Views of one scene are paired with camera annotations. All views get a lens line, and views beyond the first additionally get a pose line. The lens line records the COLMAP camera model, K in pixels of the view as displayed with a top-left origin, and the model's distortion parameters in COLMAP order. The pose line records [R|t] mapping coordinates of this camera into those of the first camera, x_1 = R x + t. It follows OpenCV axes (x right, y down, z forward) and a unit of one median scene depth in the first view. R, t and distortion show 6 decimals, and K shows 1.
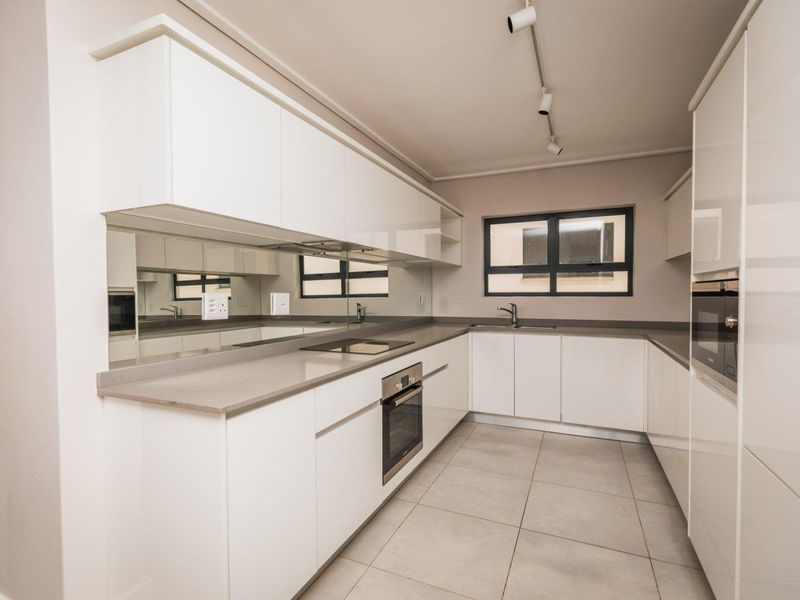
lens RADIAL K [[393.5, 0, 400.0], [0, 393.5, 300.0], [0, 0, 1]] dist [0.001740, 0.000517]
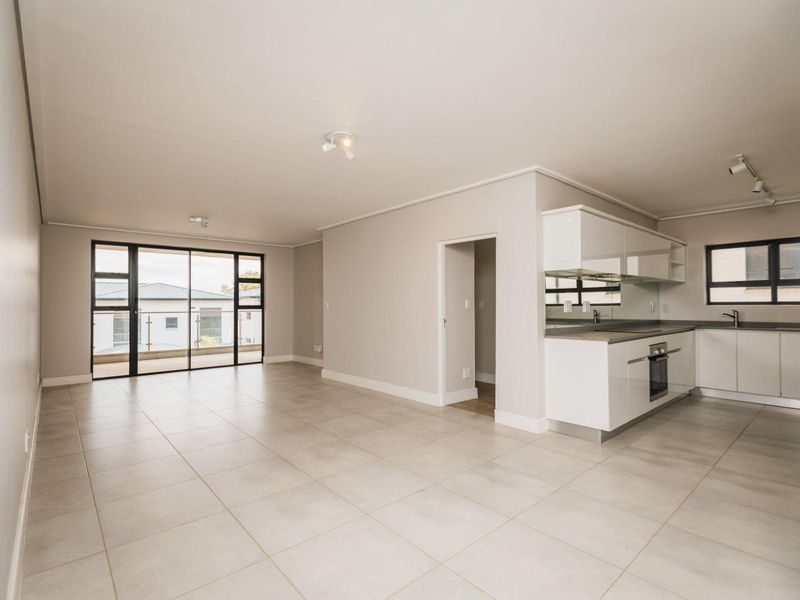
lens RADIAL K [[393.5, 0, 400.0], [0, 393.5, 300.0], [0, 0, 1]] dist [0.001740, 0.000517]
pose [[0.910911, -0.004313, -0.412581, -0.192496], [-0.008942, 0.999504, -0.030191, 0.024929], [0.412507, 0.031190, 0.910421, -0.675303]]
